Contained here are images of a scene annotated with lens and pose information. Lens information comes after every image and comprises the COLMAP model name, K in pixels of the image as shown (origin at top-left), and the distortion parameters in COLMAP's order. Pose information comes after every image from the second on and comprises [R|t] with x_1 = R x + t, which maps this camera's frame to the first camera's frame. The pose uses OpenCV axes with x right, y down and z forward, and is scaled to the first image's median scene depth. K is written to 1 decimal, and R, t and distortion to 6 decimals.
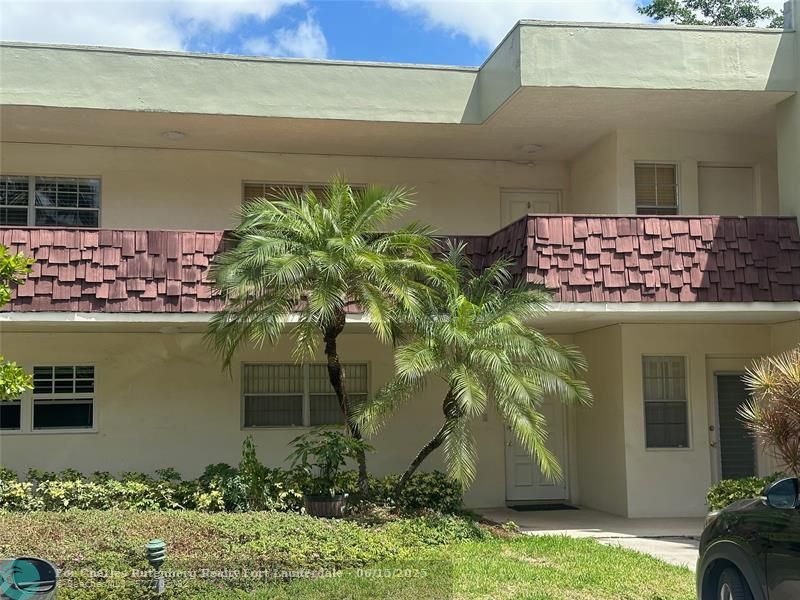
lens RADIAL K [[1107.7, 0, 402.3], [0, 1107.7, 301.0], [0, 0, 1]] dist [0.120940, 0.000000]
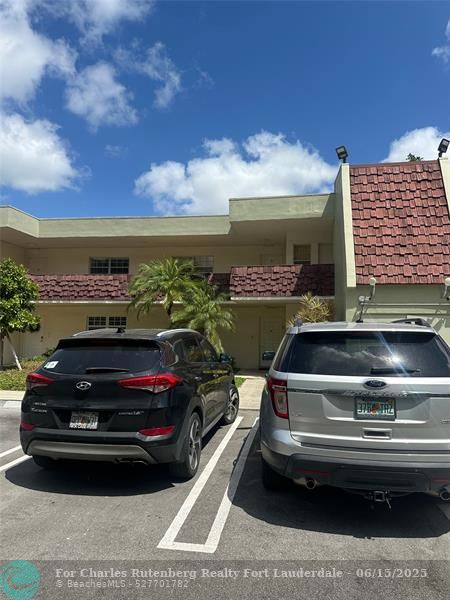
lens RADIAL K [[417.8, 0, 221.1], [0, 417.8, 303.8], [0, 0, 1]] dist [0.106406, 0.000378]
pose [[0.941231, 0.000085, -0.337762, 0.439855], [0.007449, 0.999752, 0.021010, -0.003111], [0.337680, -0.022292, 0.940997, -0.032266]]
